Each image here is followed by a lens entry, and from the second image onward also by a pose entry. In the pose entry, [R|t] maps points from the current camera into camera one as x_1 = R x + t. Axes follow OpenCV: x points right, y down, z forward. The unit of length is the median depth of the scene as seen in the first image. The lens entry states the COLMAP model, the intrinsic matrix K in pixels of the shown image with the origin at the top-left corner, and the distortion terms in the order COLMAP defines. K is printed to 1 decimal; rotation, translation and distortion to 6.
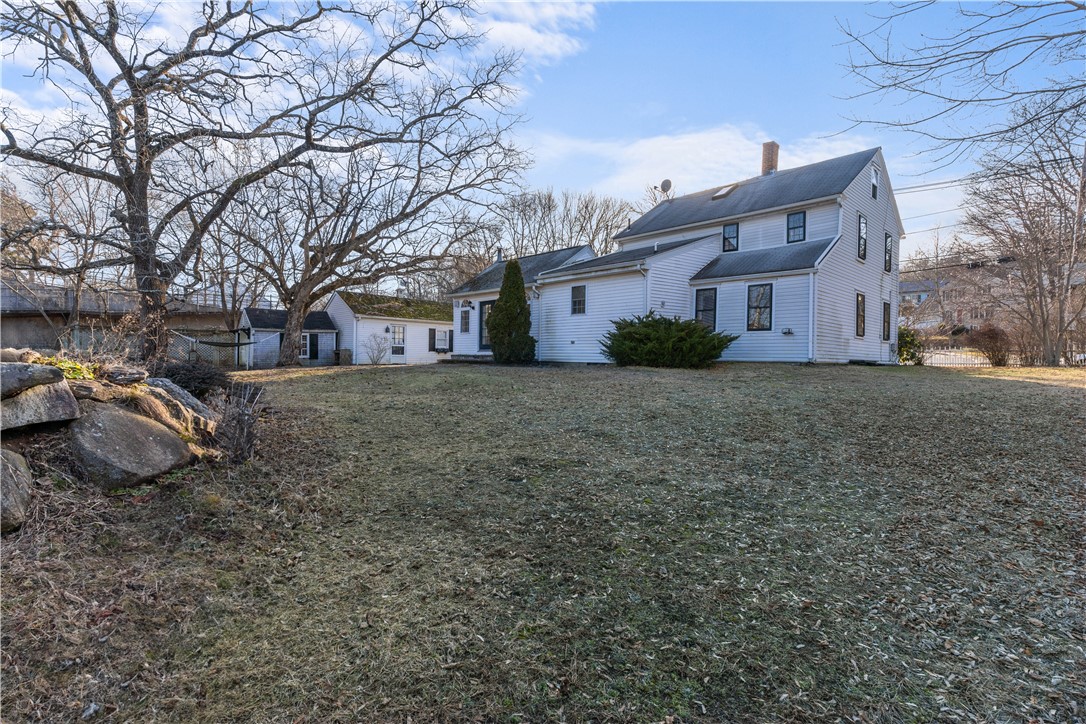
lens RADIAL K [[509.1, 0, 543.0], [0, 509.1, 363.2], [0, 0, 1]] dist [-0.000465, -0.000048]
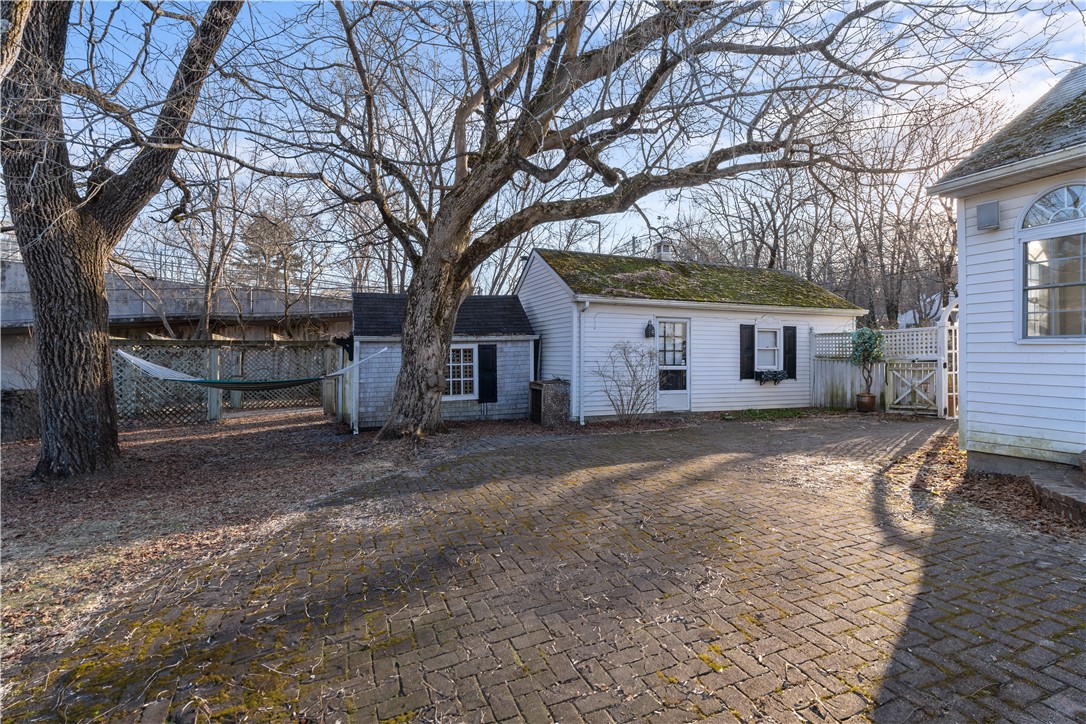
lens RADIAL K [[509.1, 0, 543.7], [0, 509.1, 357.0], [0, 0, 1]] dist [-0.000465, -0.000048]
pose [[0.920968, -0.008069, -0.389554, -0.233531], [0.005596, 0.999956, -0.007484, -0.043708], [0.389597, 0.004712, 0.920973, 0.613267]]
